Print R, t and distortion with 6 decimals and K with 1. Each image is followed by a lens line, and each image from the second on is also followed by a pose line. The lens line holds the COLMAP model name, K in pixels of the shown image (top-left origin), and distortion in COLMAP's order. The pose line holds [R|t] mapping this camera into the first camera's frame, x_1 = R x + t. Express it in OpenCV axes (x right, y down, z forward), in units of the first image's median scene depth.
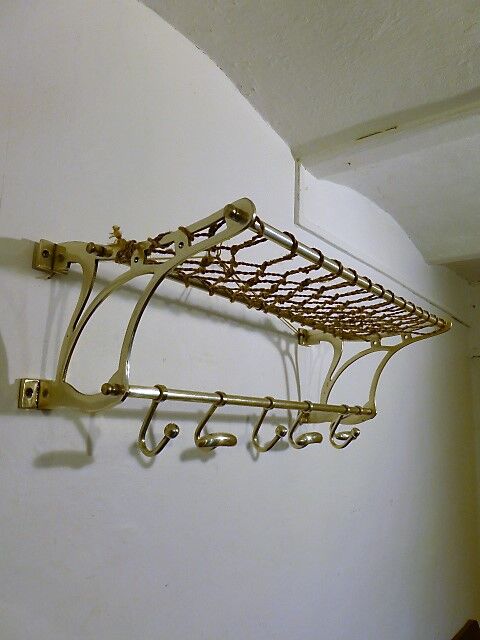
lens RADIAL K [[528.9, 0, 238.6], [0, 528.9, 322.5], [0, 0, 1]] dist [-0.003886, 0.006995]
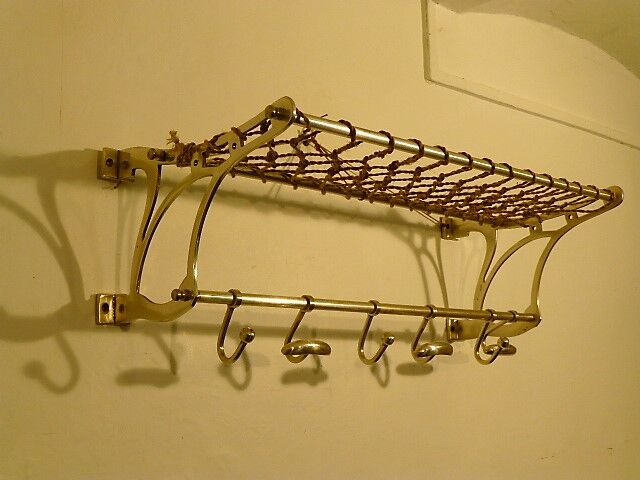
lens RADIAL K [[942.3, 0, 320.2], [0, 942.3, 237.7], [0, 0, 1]] dist [-0.023416, 0.000000]
pose [[0.983550, -0.081023, -0.161446, 0.261712], [0.083948, 0.996405, 0.011372, 0.016765], [0.159944, -0.024738, 0.986816, -0.594332]]
